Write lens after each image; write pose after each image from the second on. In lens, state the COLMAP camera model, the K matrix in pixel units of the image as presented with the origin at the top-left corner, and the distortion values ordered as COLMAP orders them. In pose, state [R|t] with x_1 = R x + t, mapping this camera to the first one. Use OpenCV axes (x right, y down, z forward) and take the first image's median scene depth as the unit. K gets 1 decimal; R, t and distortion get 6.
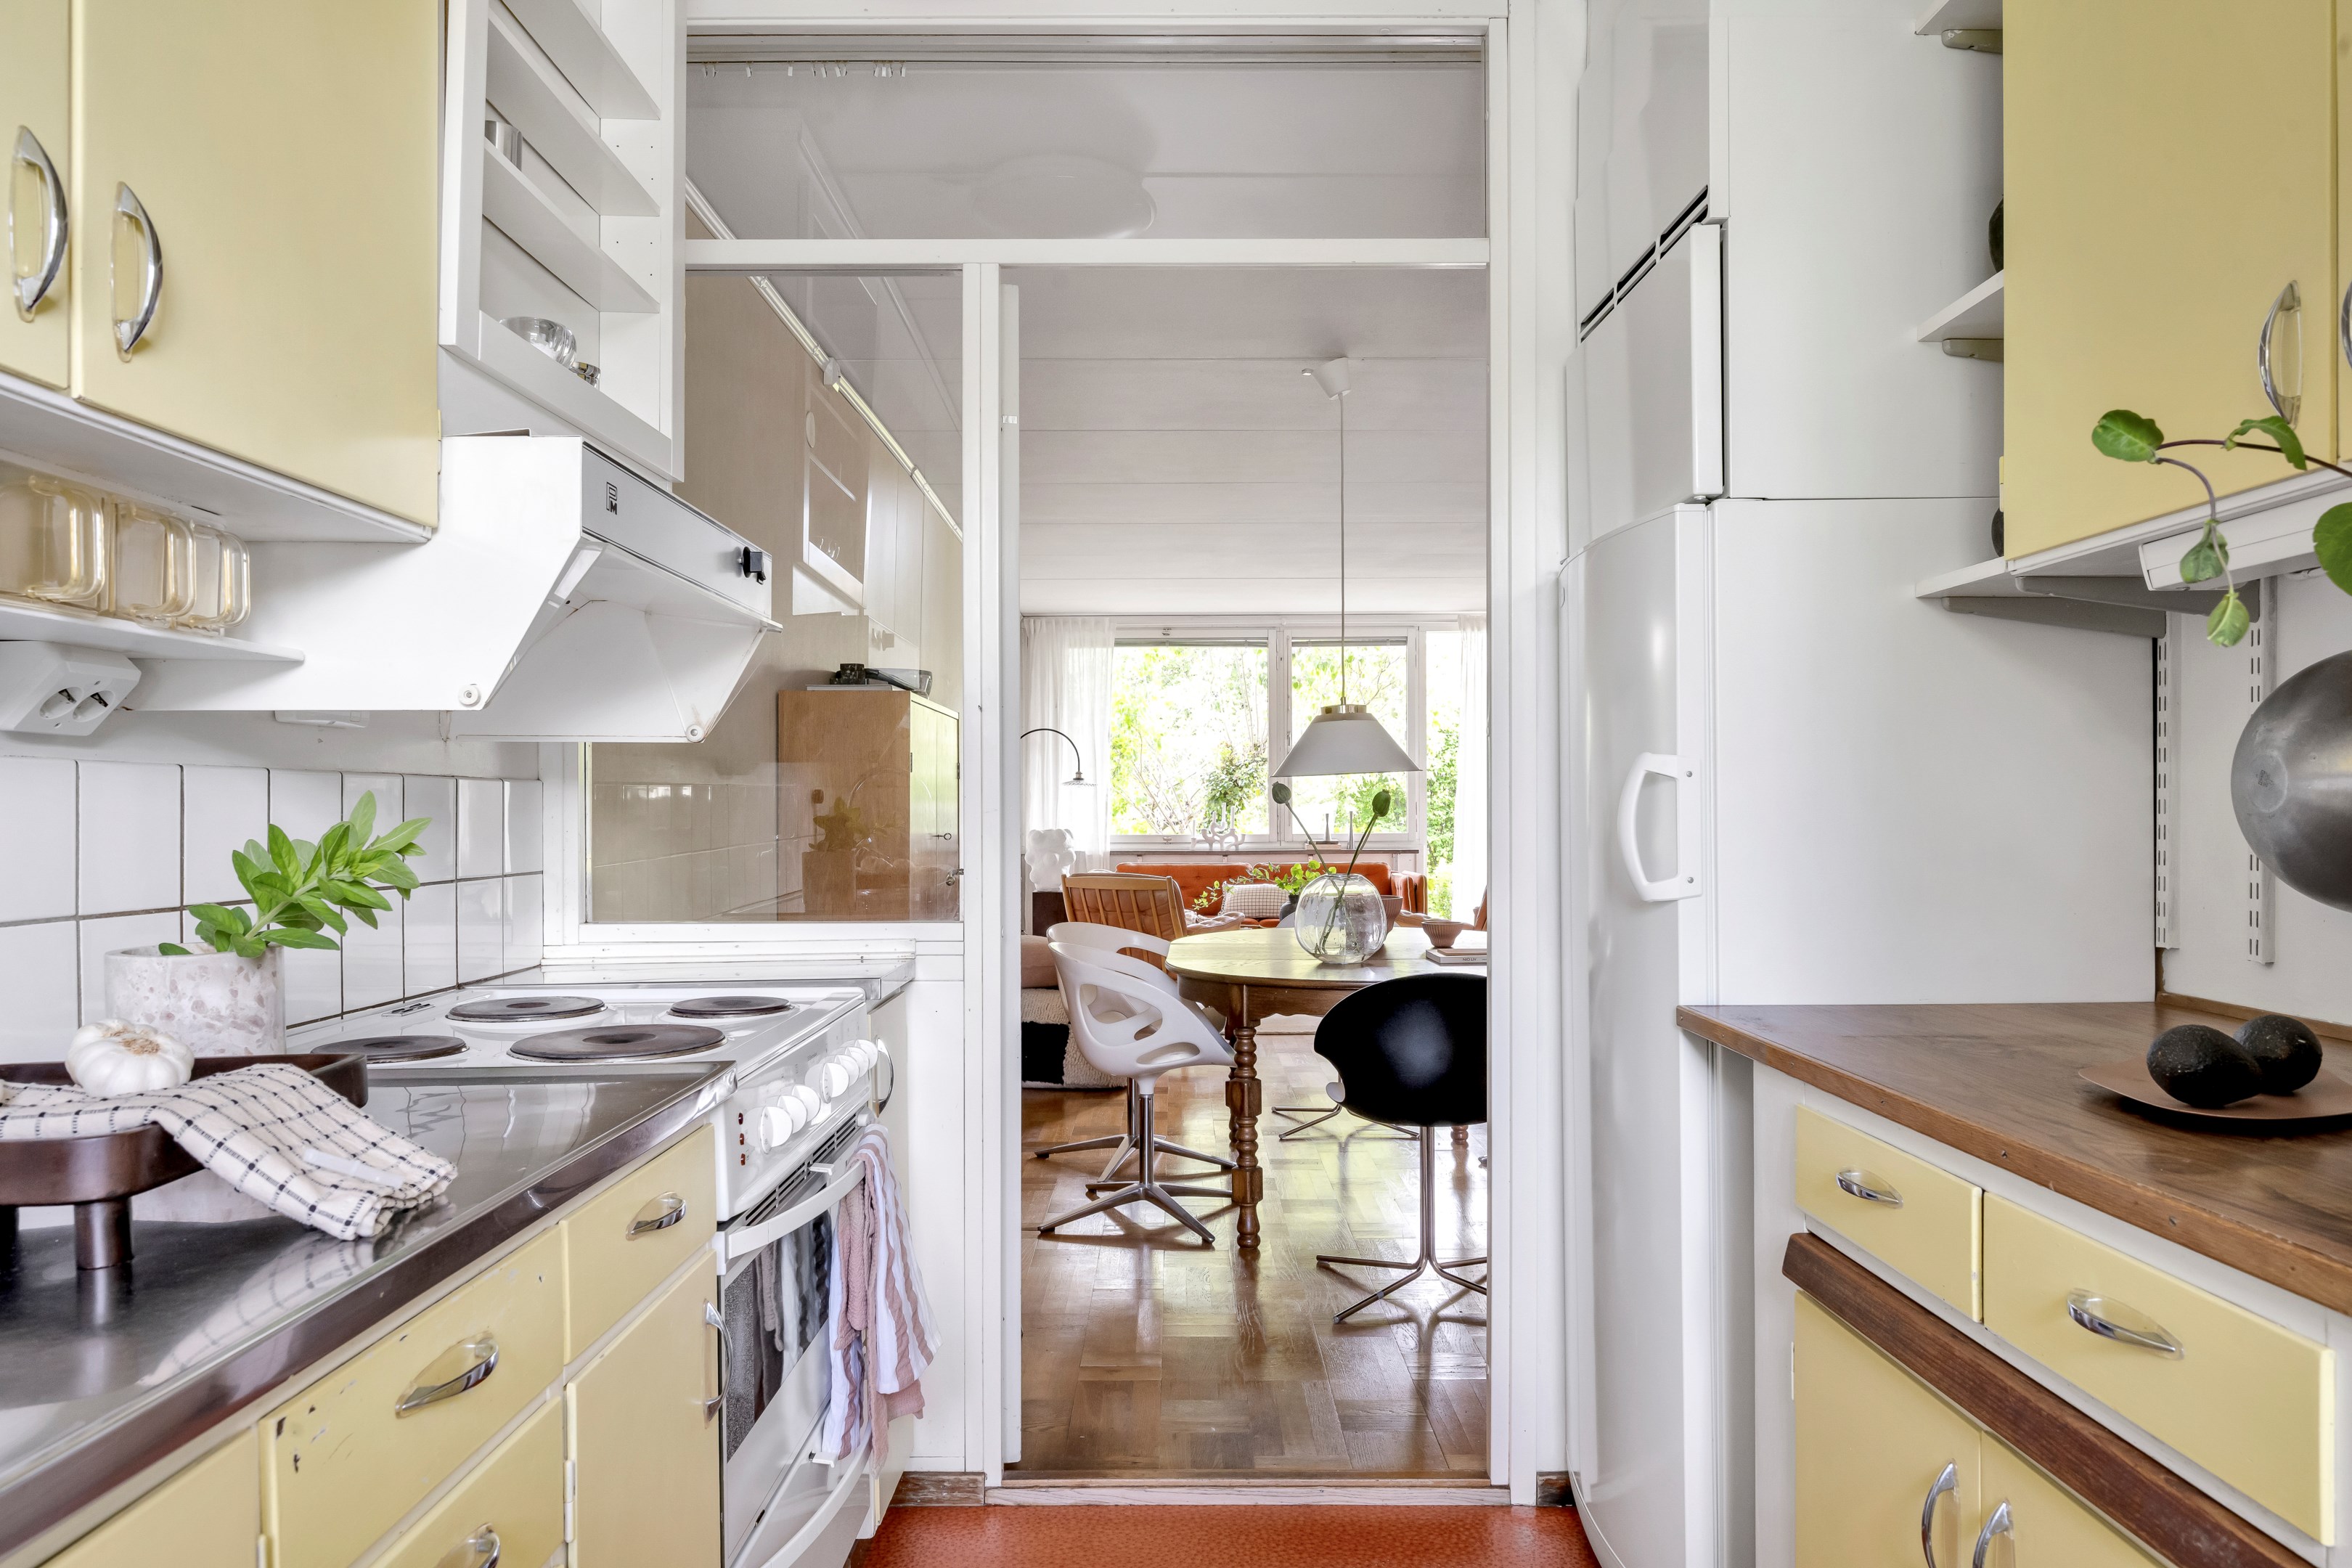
lens RADIAL K [[1550.8, 0, 1176.0], [0, 1550.8, 784.0], [0, 0, 1]] dist [0.053012, 0.000340]
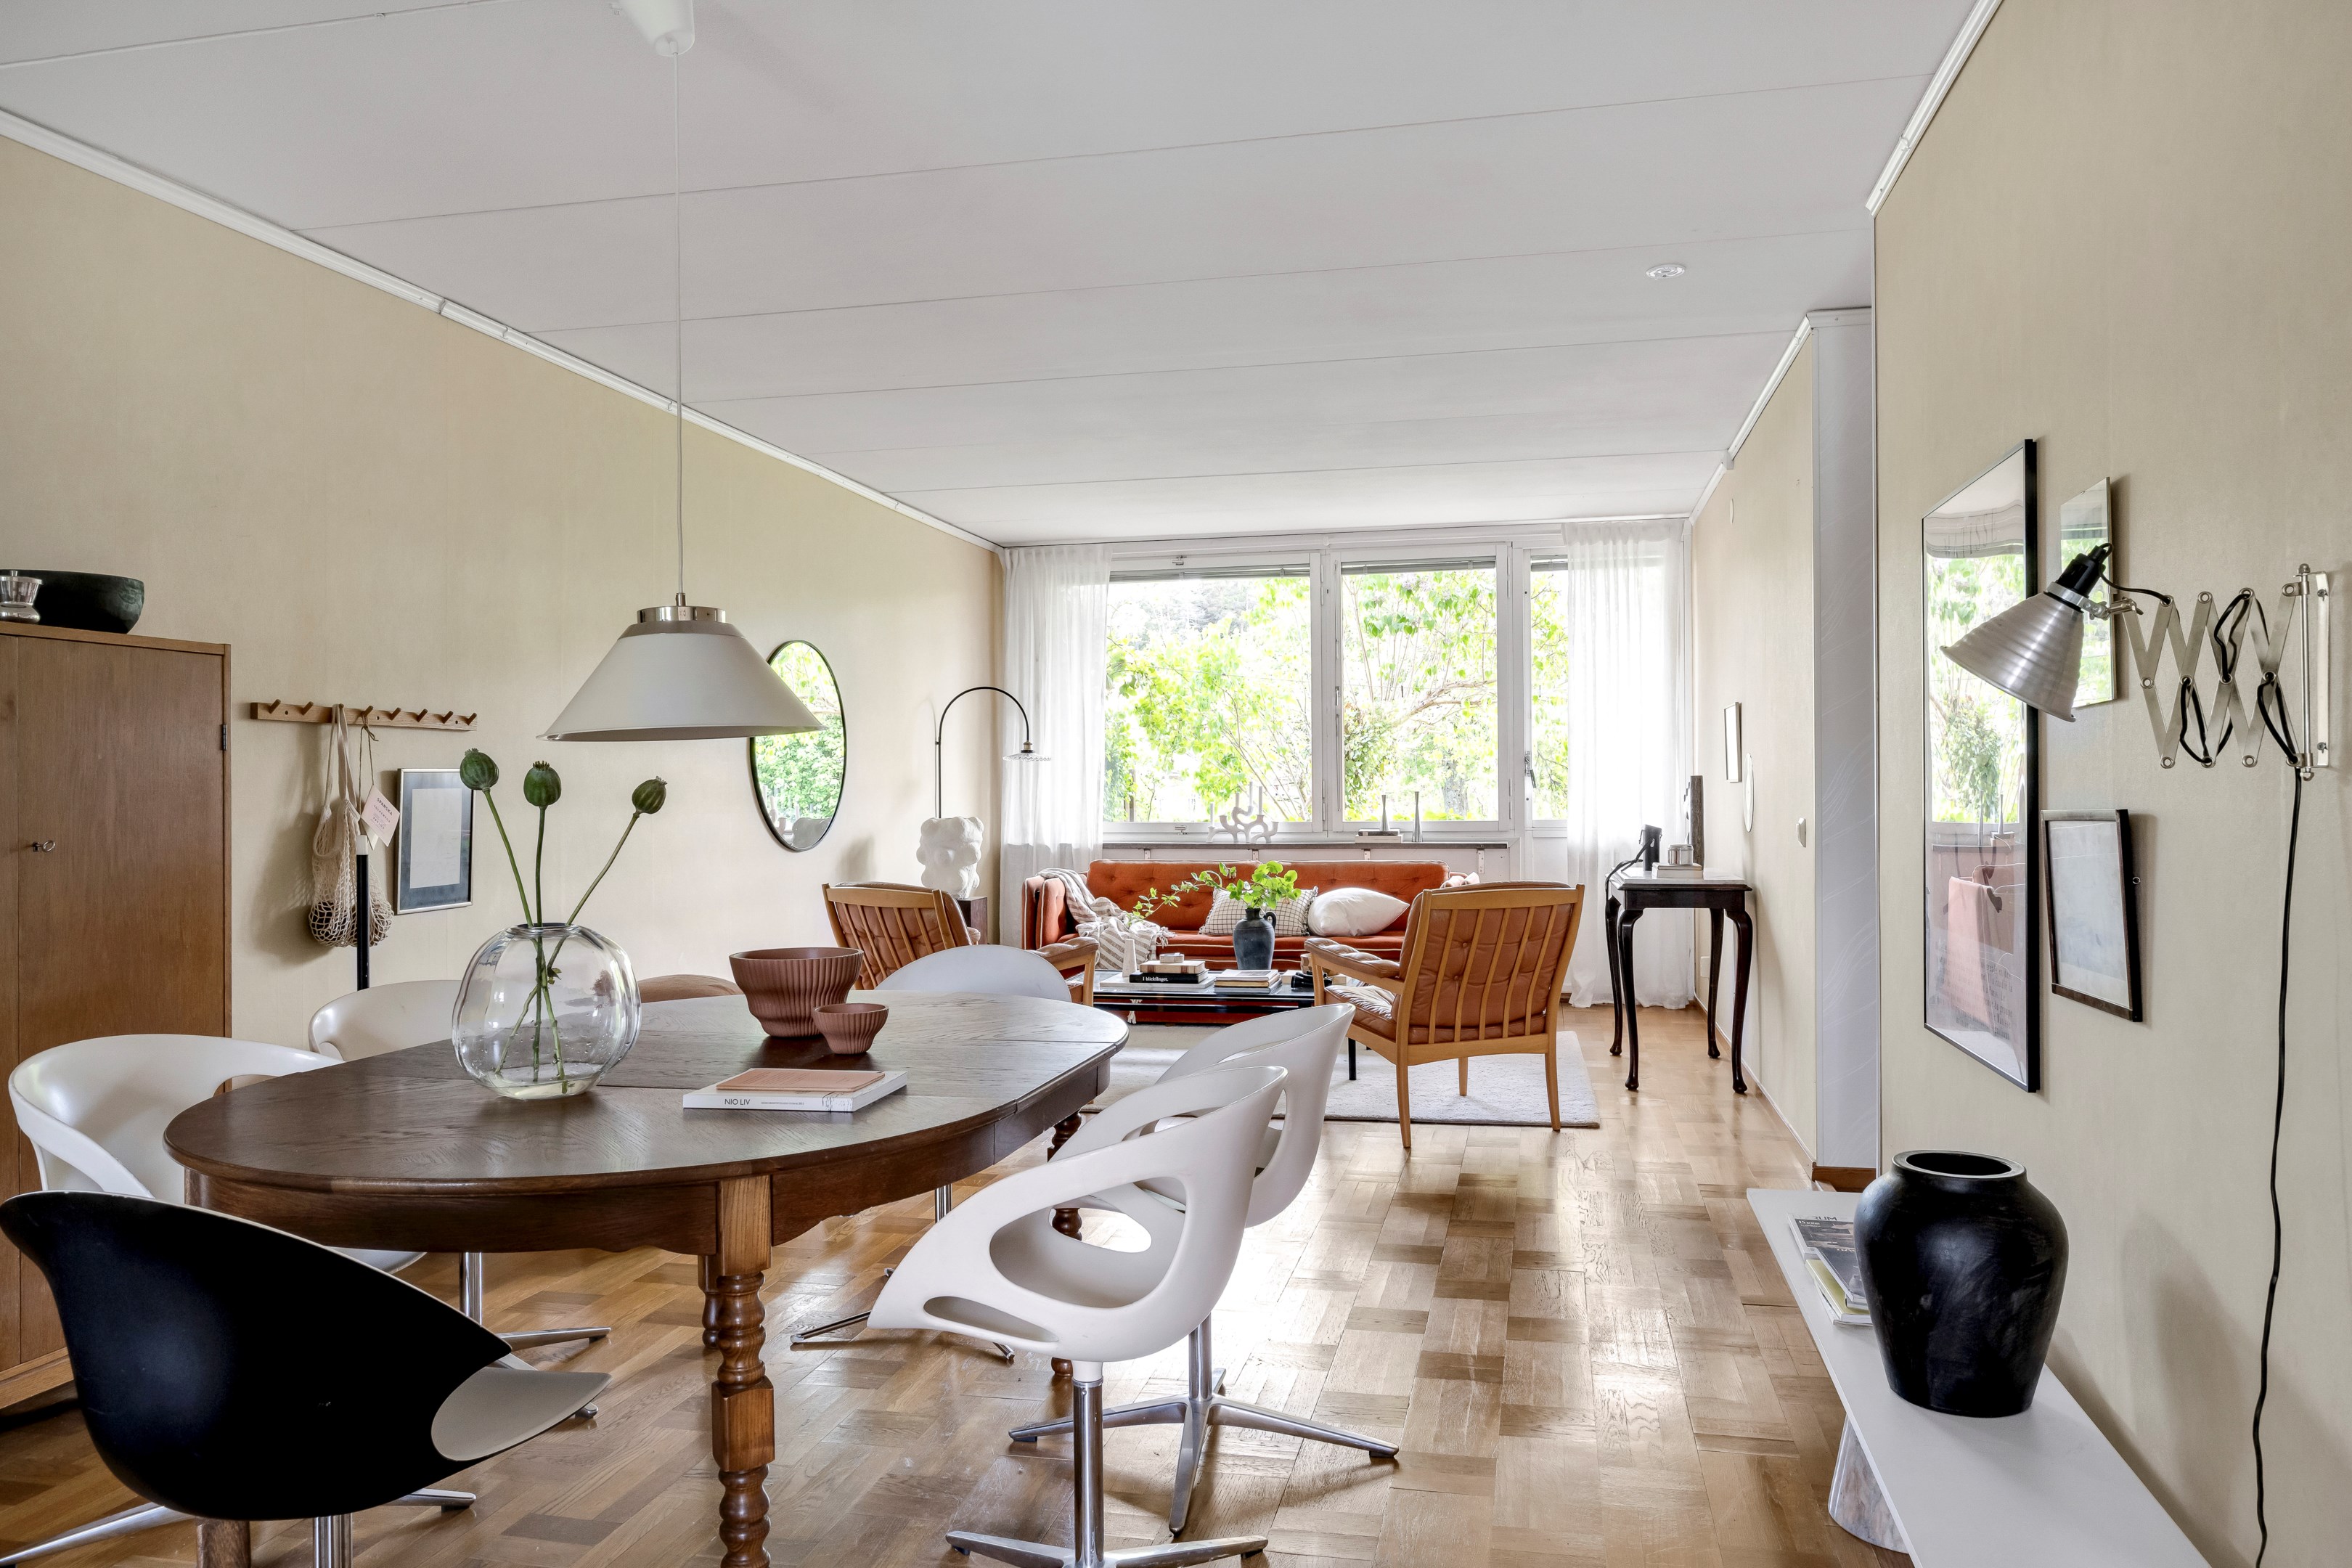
lens RADIAL K [[1661.7, 0, 1176.0], [0, 1661.7, 784.0], [0, 0, 1]] dist [0.015497, 0.003454]
pose [[0.976891, -0.007623, -0.213601, 0.170196], [0.010474, 0.999871, 0.012216, 0.003093], [0.213480, -0.014171, 0.976845, 0.190367]]
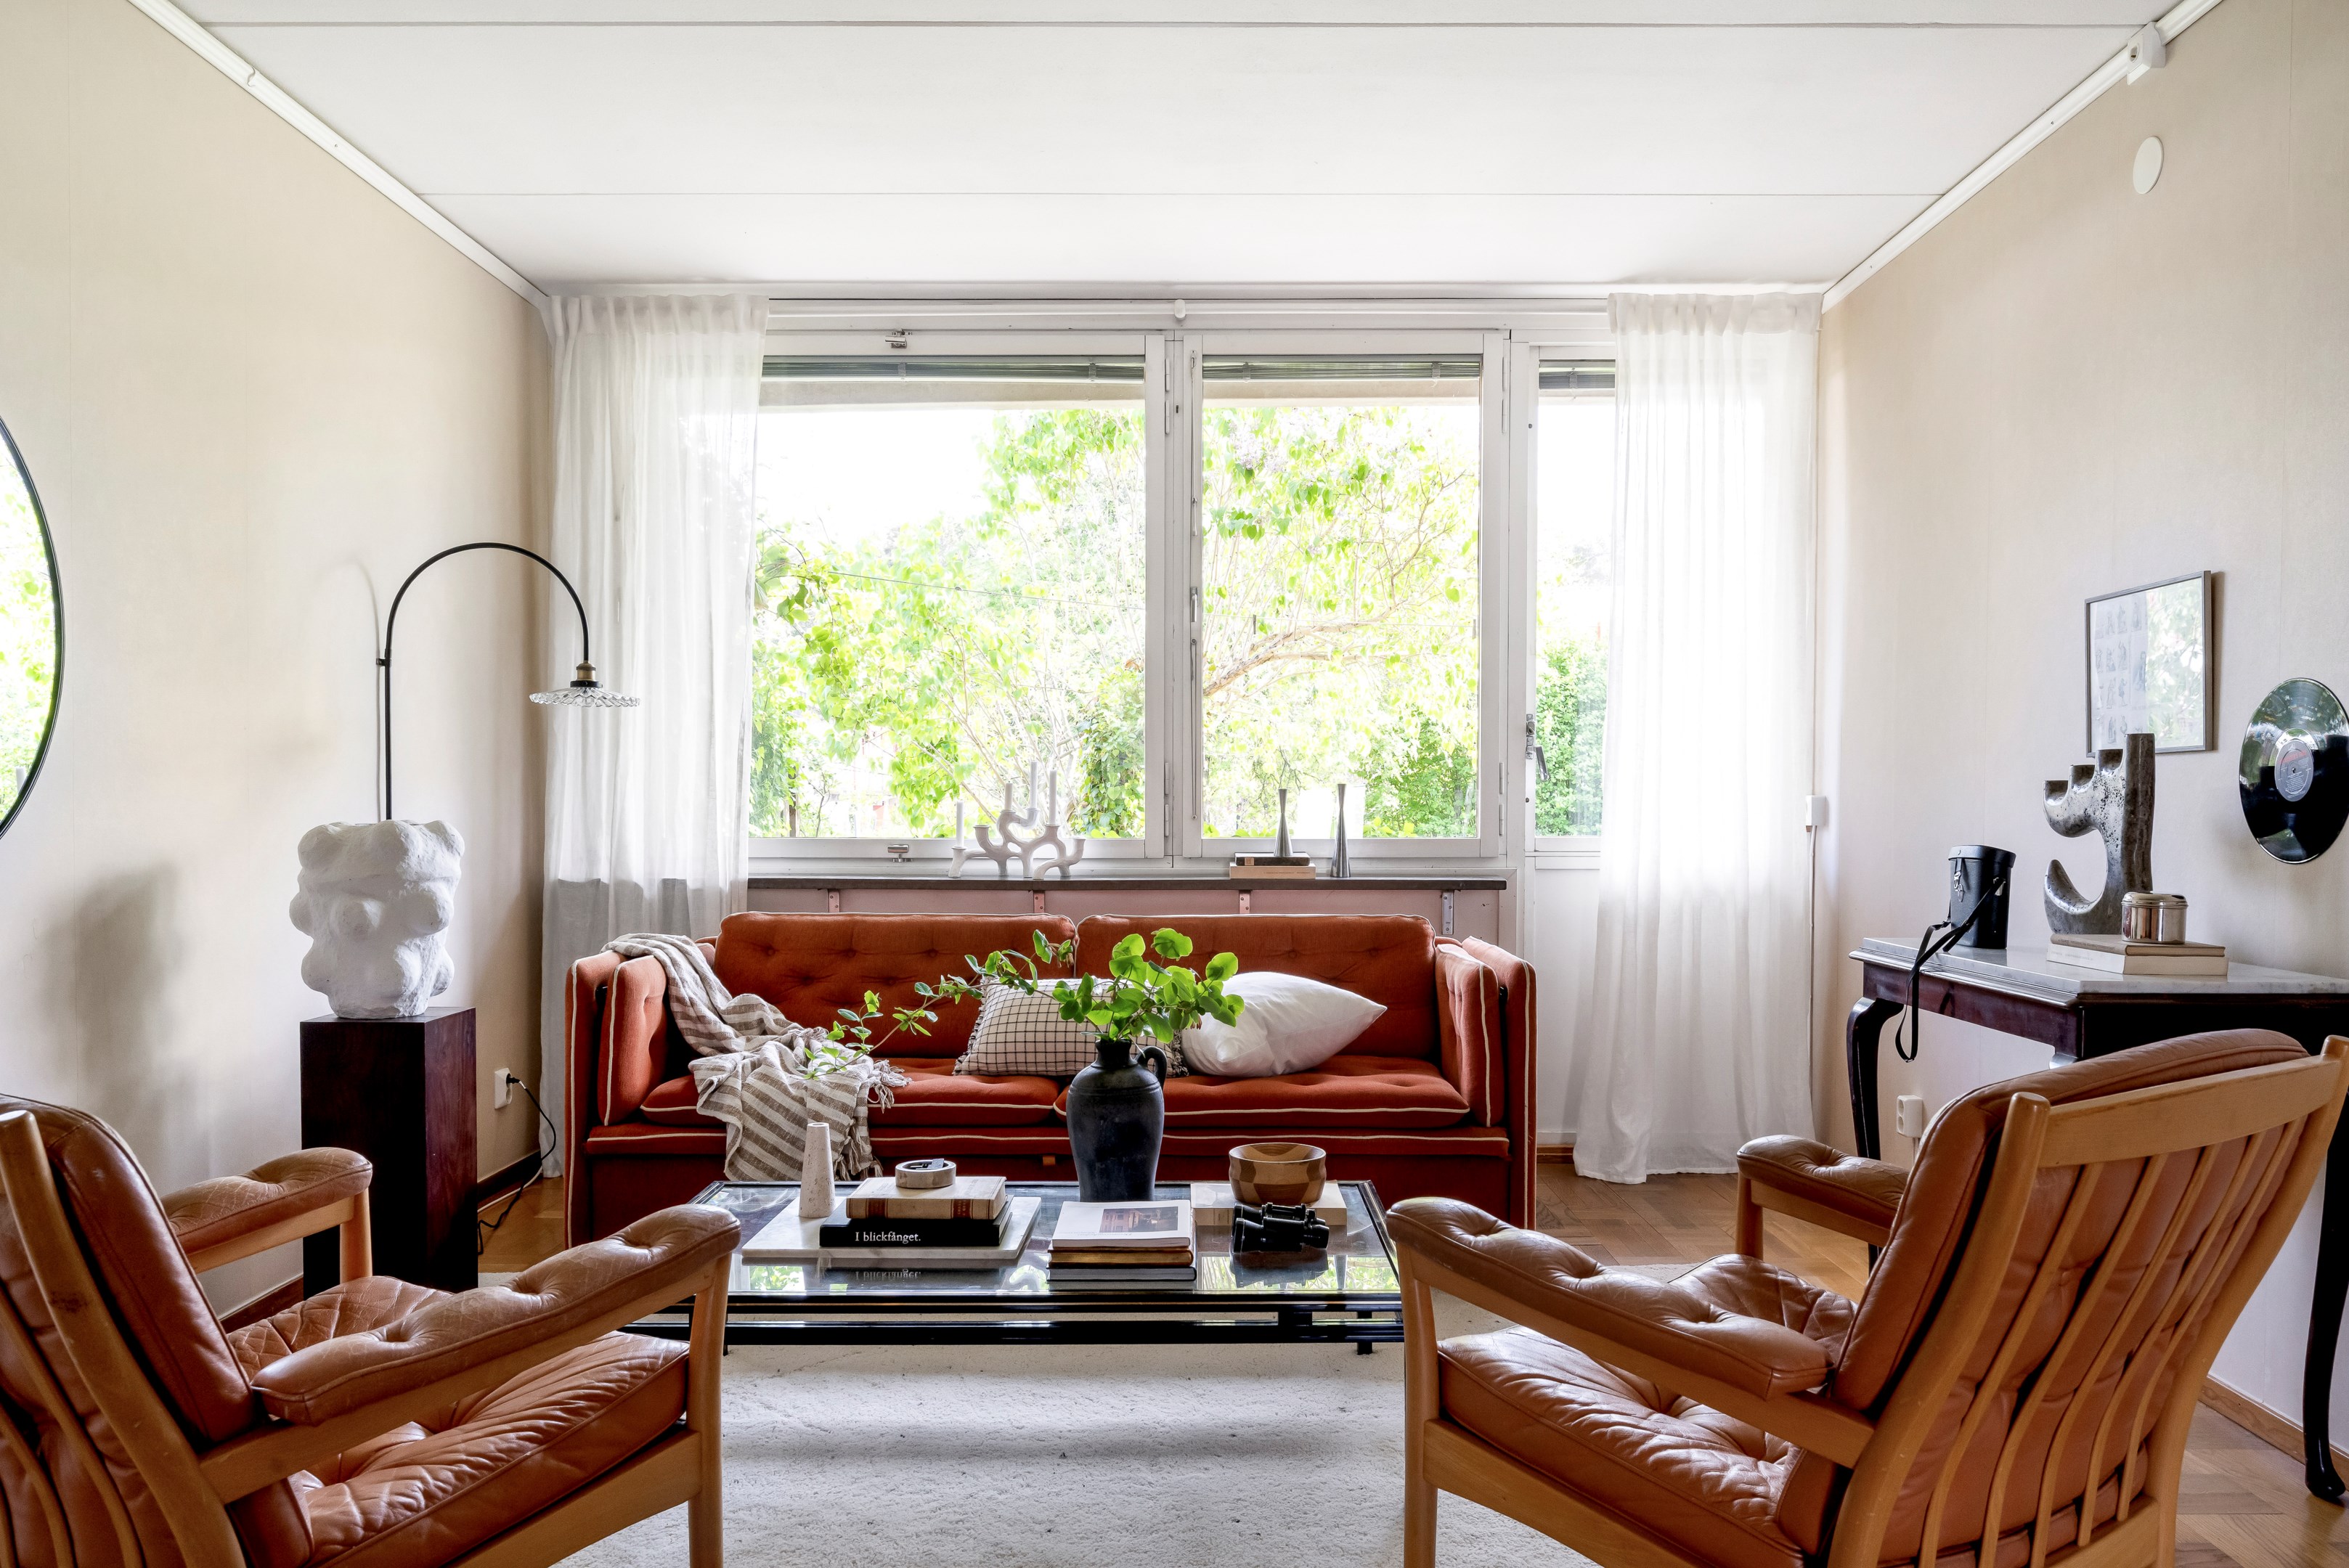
lens RADIAL K [[1835.1, 0, 1129.5], [0, 1835.1, 845.8], [0, 0, 1]] dist [0.008733, 0.000785]
pose [[0.998644, 0.002446, -0.052000, 0.081328], [-0.000459, 0.999271, 0.038184, 0.015747], [0.052055, -0.038108, 0.997917, 0.519856]]
